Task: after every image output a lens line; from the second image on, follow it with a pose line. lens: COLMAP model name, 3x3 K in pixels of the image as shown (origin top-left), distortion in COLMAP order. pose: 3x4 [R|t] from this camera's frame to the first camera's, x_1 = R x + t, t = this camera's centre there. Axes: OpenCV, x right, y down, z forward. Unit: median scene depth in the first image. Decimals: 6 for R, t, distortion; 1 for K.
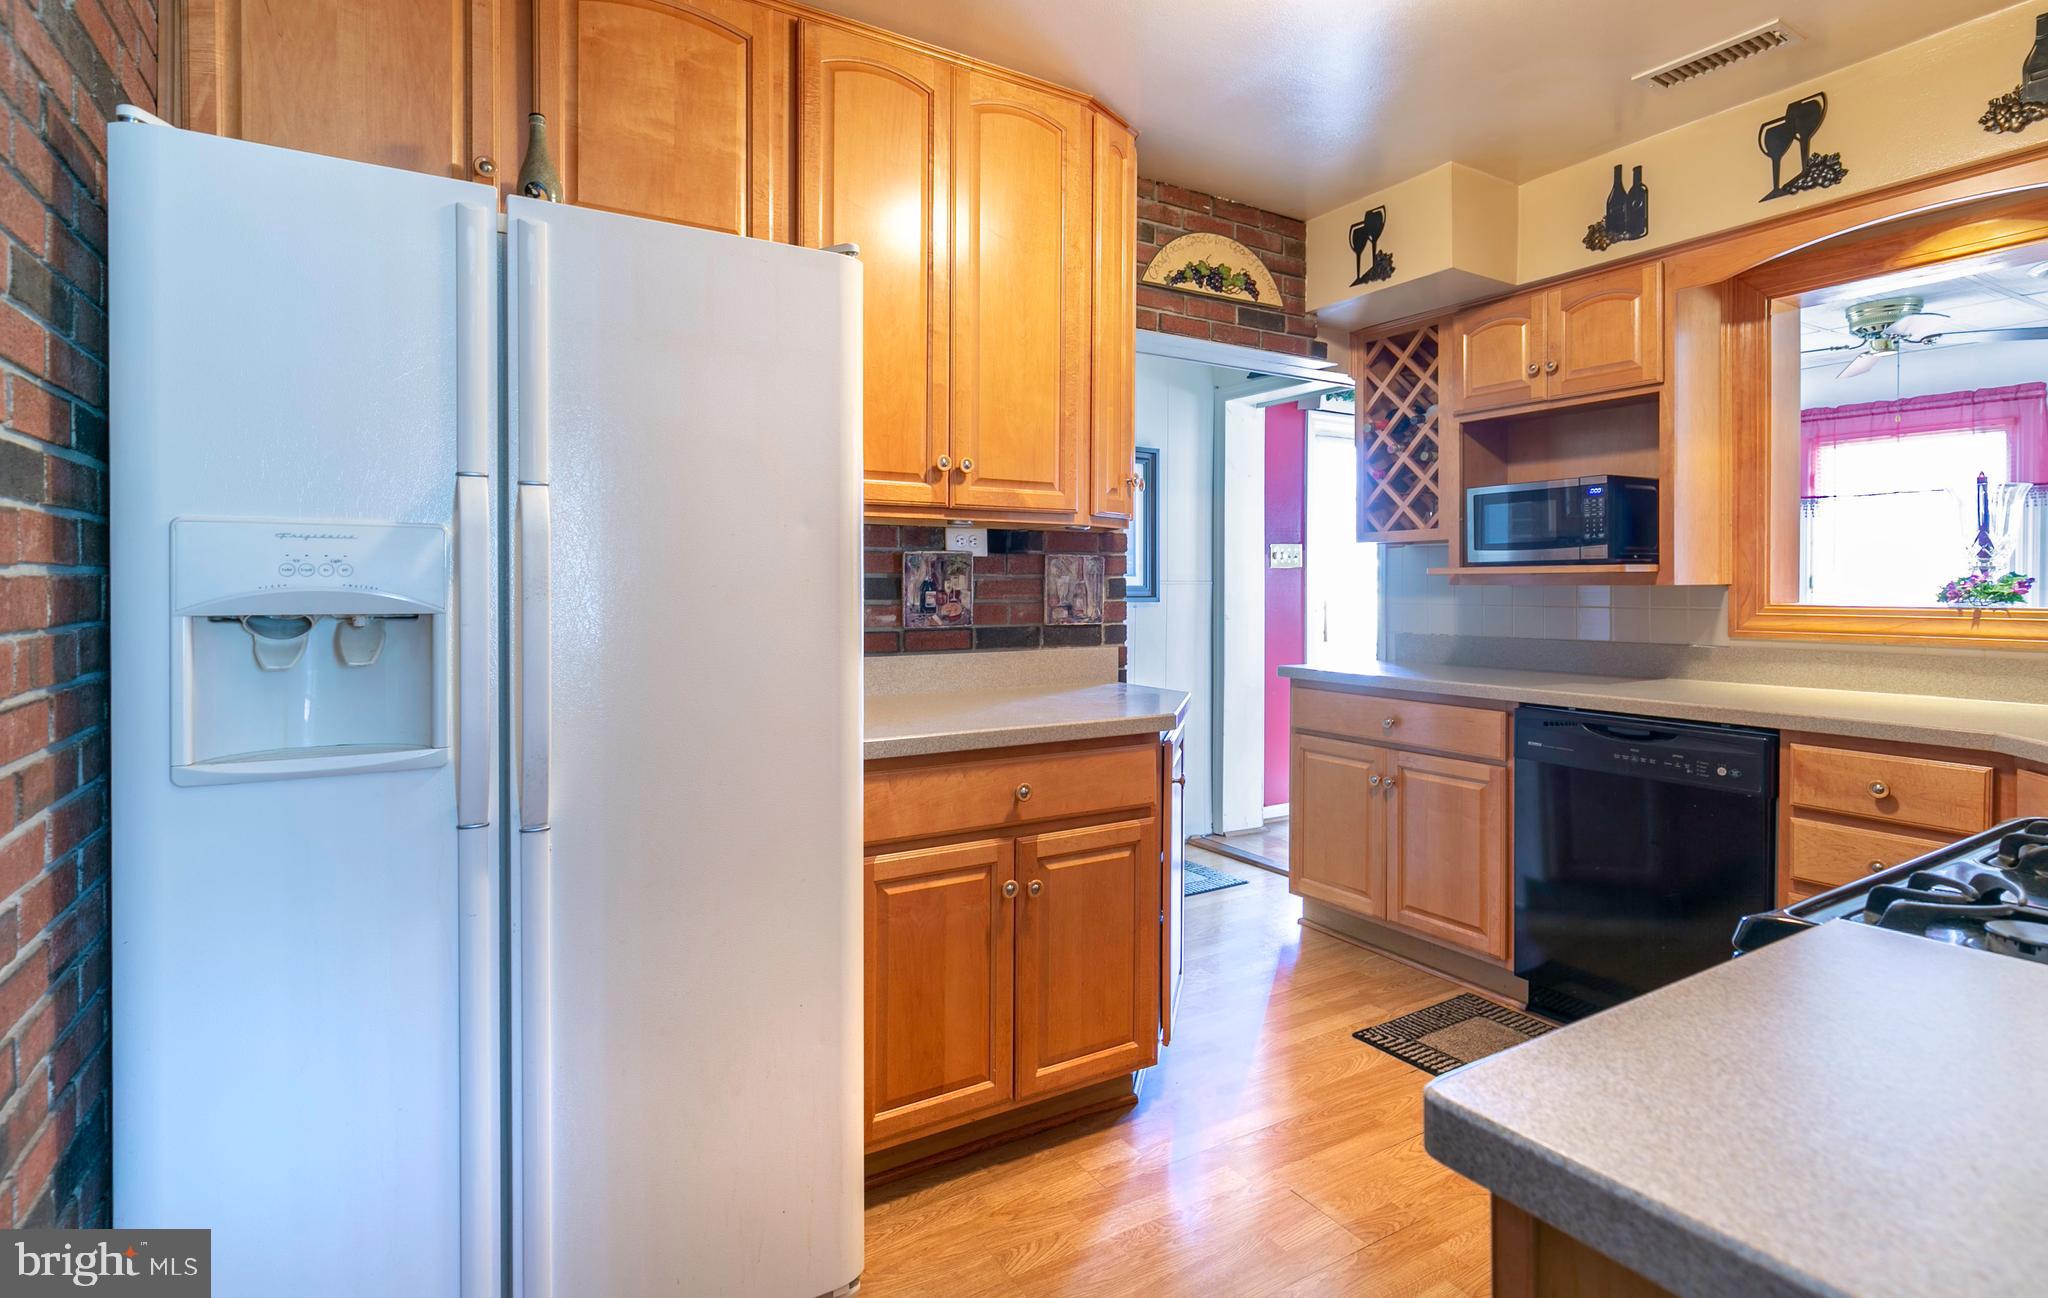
lens RADIAL K [[981.2, 0, 1034.6], [0, 981.2, 592.7], [0, 0, 1]] dist [0.003409, 0.000295]
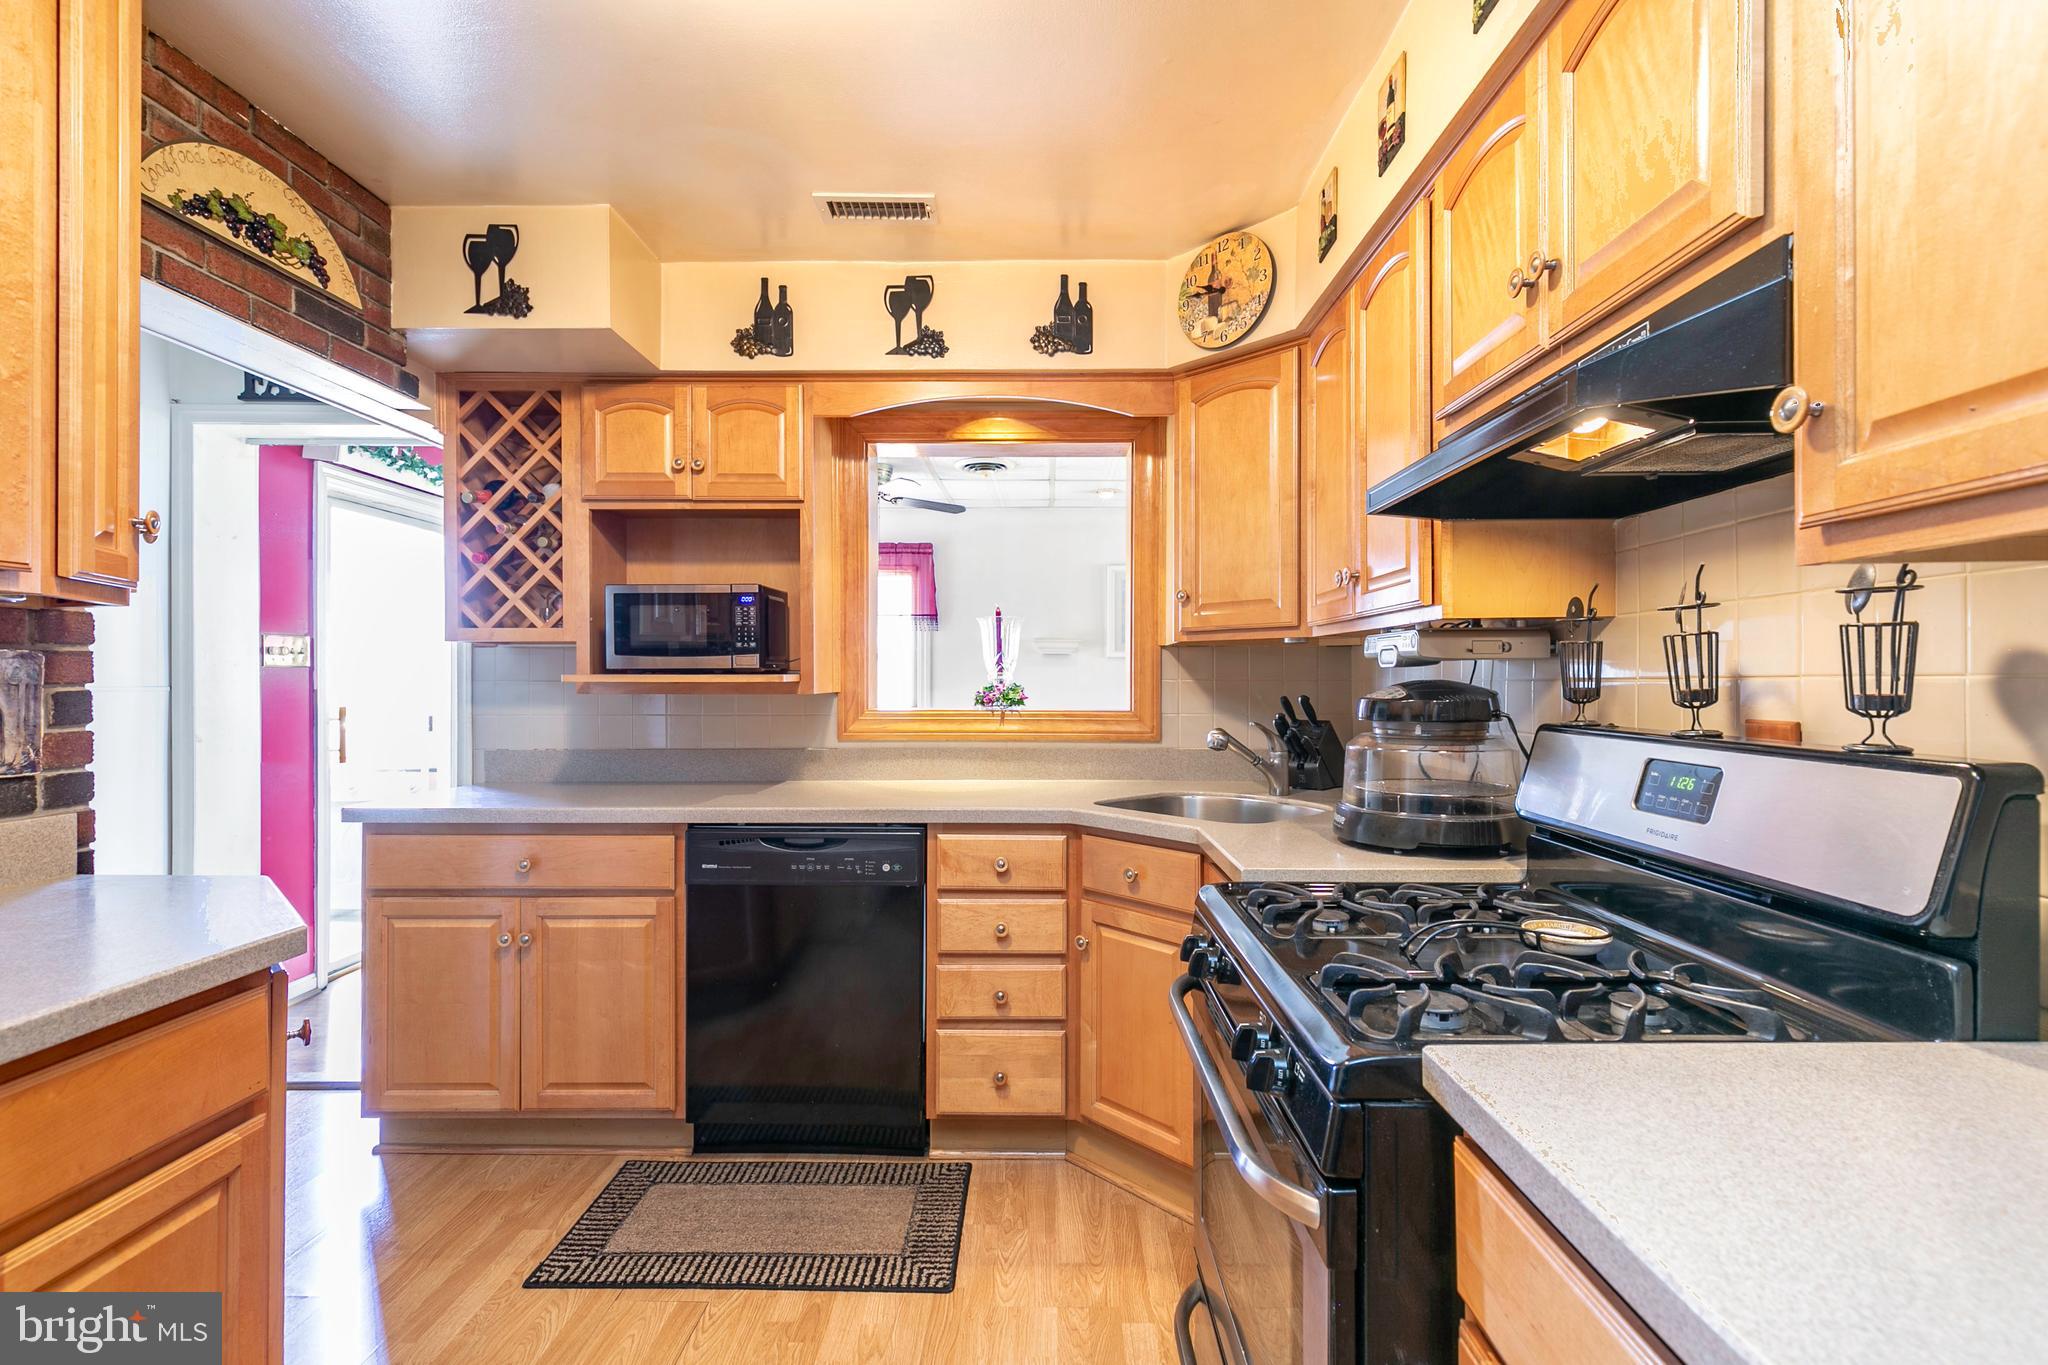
lens RADIAL K [[947.5, 0, 1016.0], [0, 947.5, 685.8], [0, 0, 1]] dist [0.008343, -0.001302]
pose [[0.549114, -0.003228, 0.835741, -0.080477], [0.005062, 0.999987, 0.000536, -0.015930], [-0.835732, 0.003936, 0.549123, 0.253962]]
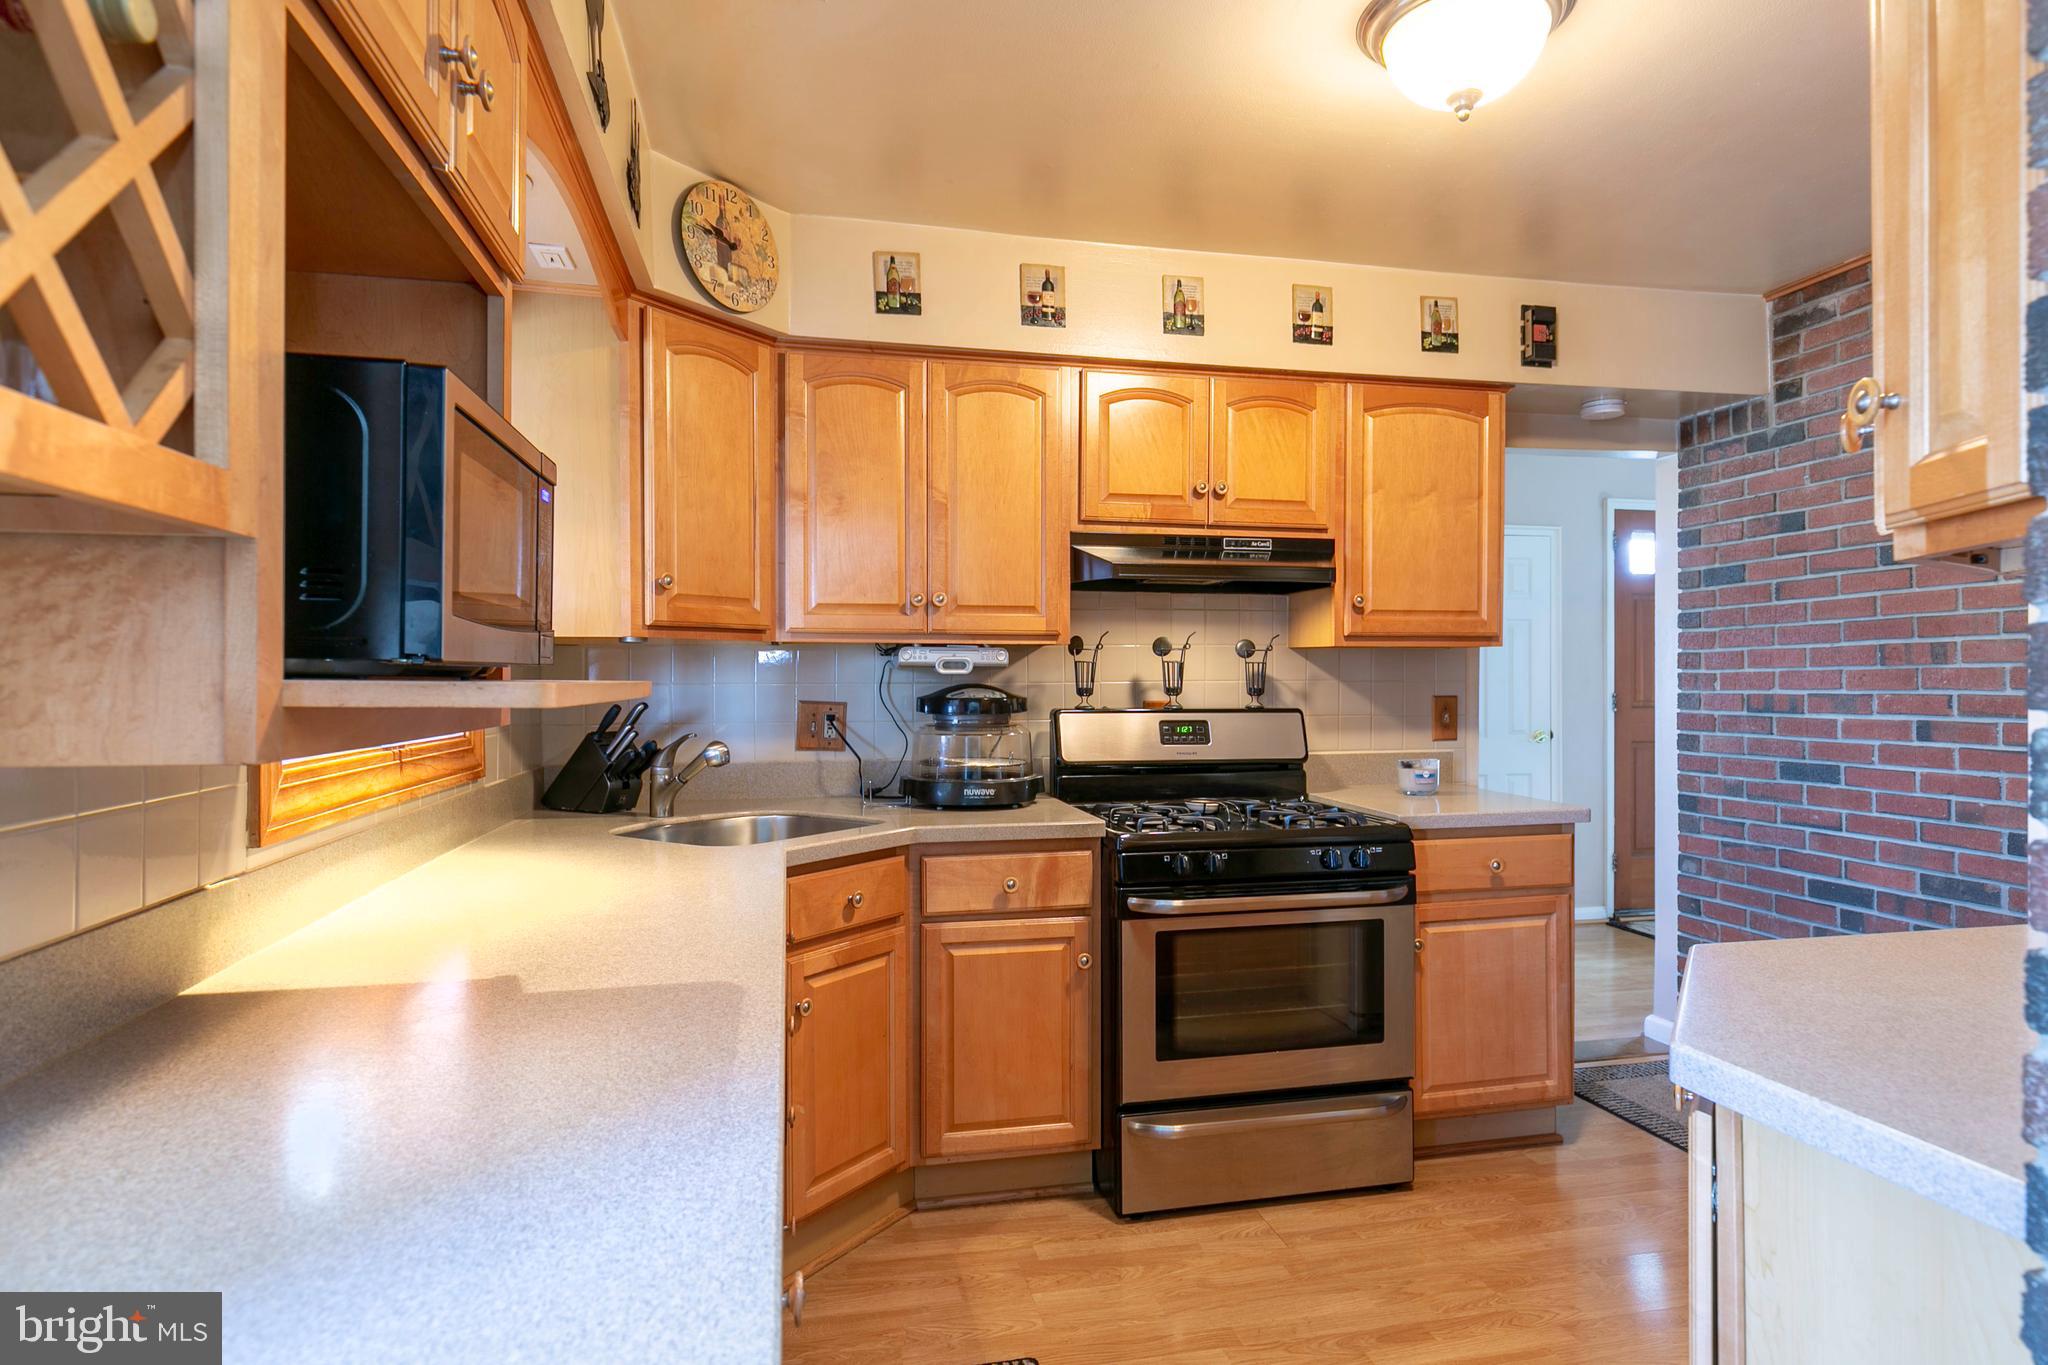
lens RADIAL K [[1105.0, 0, 1026.5], [0, 1105.0, 683.3], [0, 0, 1]] dist [-0.004236, -0.003207]
pose [[-0.941325, 0.003024, 0.337488, 0.228142], [0.007039, 0.999918, 0.010674, -0.029179], [-0.337428, 0.012424, -0.941269, 1.358098]]
